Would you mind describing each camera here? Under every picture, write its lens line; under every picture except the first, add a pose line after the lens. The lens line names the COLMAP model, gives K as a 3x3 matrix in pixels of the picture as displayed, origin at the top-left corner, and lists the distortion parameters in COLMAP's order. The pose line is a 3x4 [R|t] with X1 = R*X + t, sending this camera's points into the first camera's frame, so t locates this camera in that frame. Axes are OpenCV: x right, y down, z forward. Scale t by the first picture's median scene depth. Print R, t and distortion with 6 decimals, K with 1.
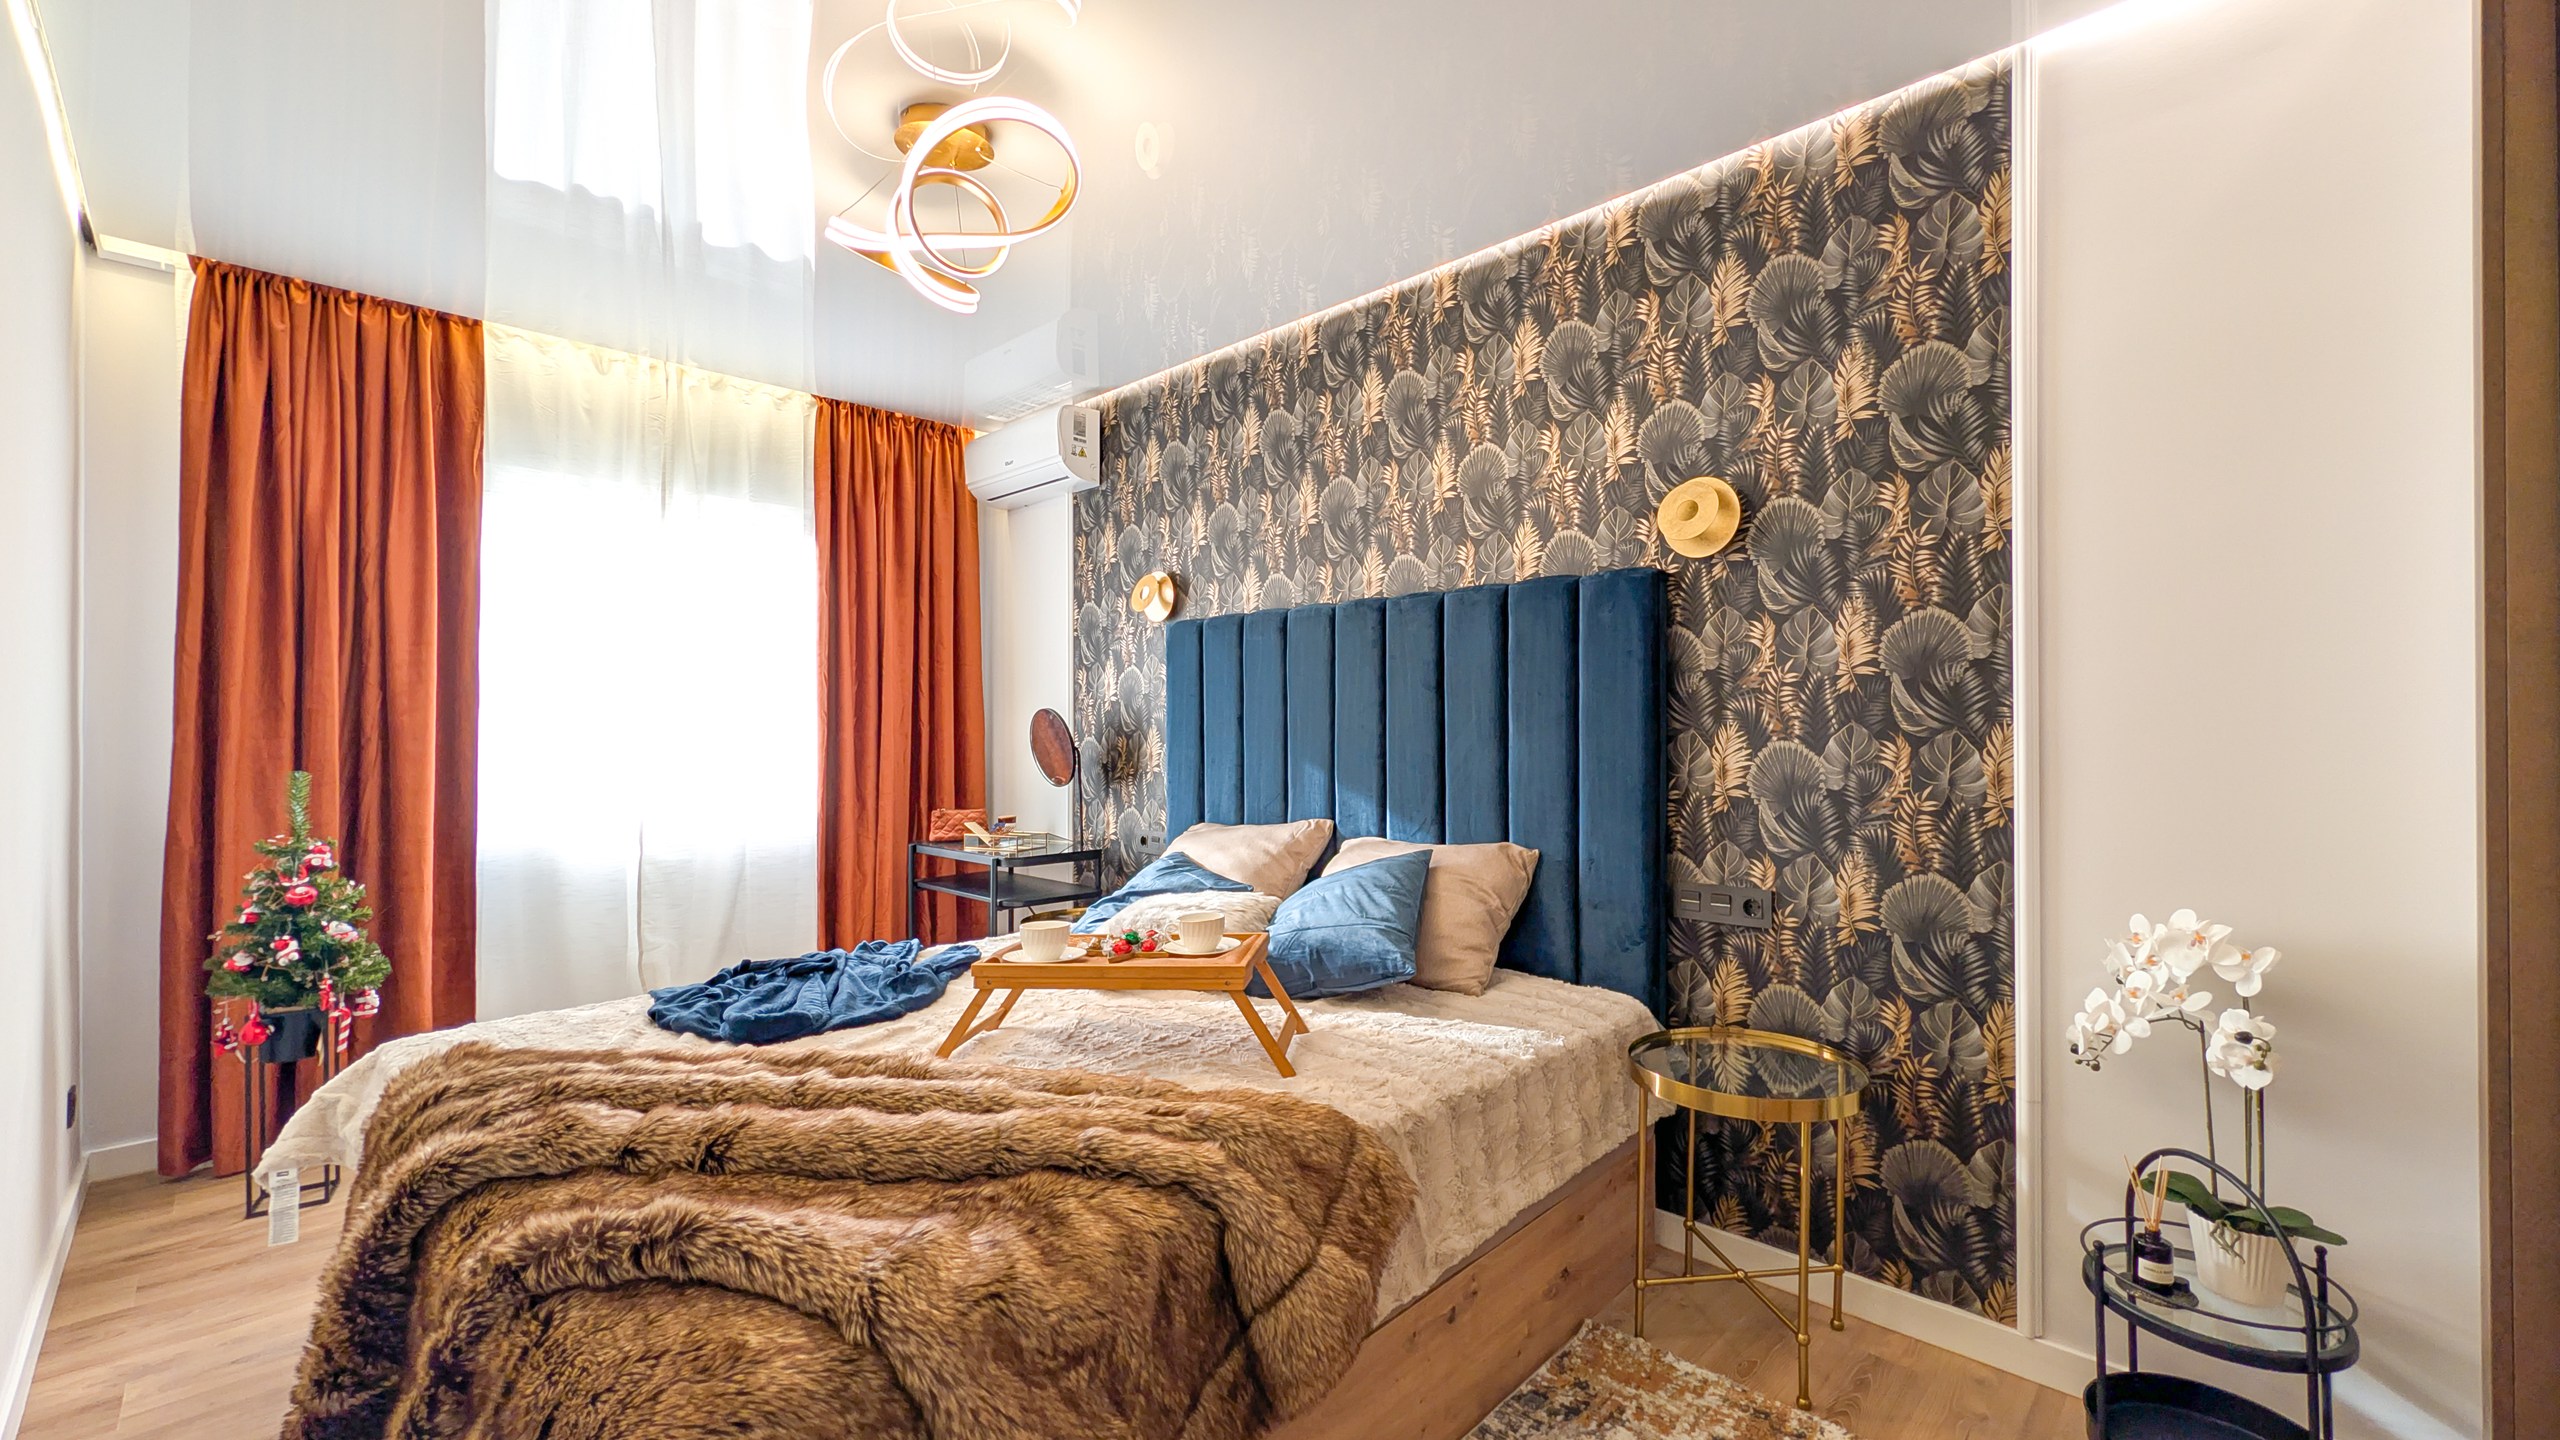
lens RADIAL K [[987.3, 0, 1392.3], [0, 987.3, 721.5], [0, 0, 1]] dist [0.000200, 0.000154]
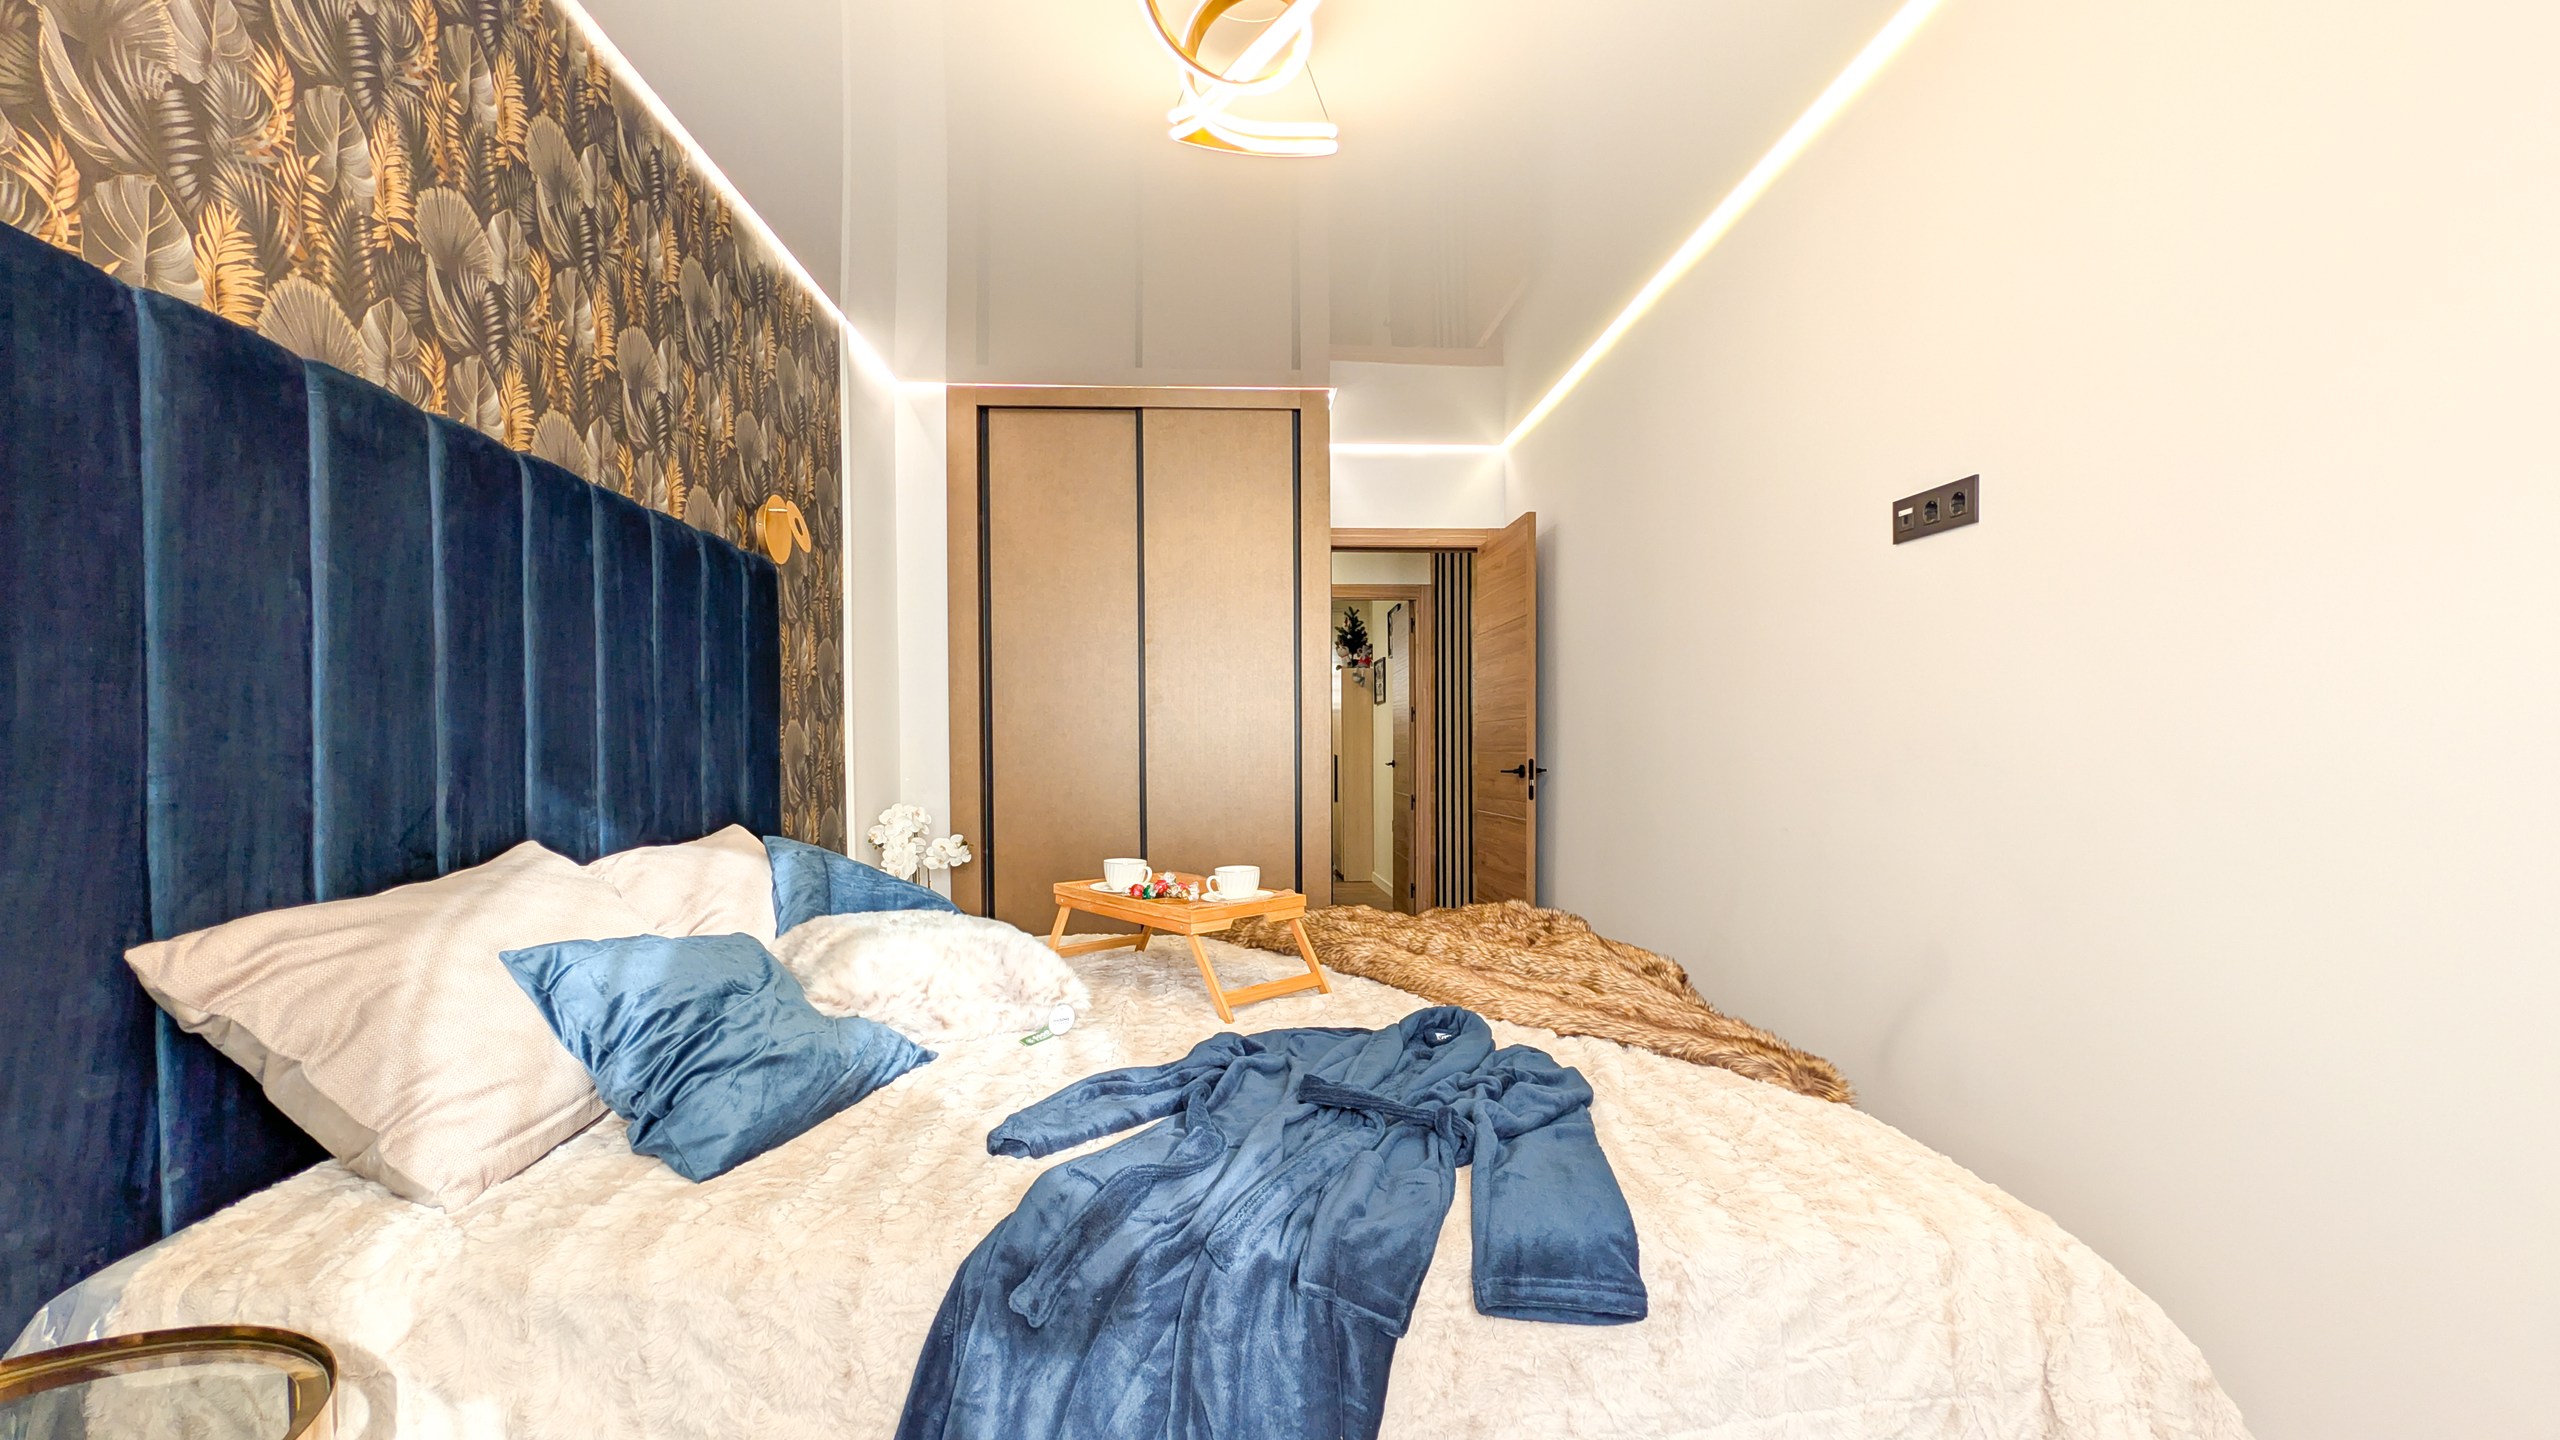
lens RADIAL K [[1053.9, 0, 1279.5], [0, 1053.9, 774.3], [0, 0, 1]] dist [0.001826, -0.000051]
pose [[-0.706857, -0.003680, 0.707347, -0.685421], [0.010715, 0.999816, 0.015909, 0.050302], [-0.707275, 0.018825, -0.706688, 0.988668]]
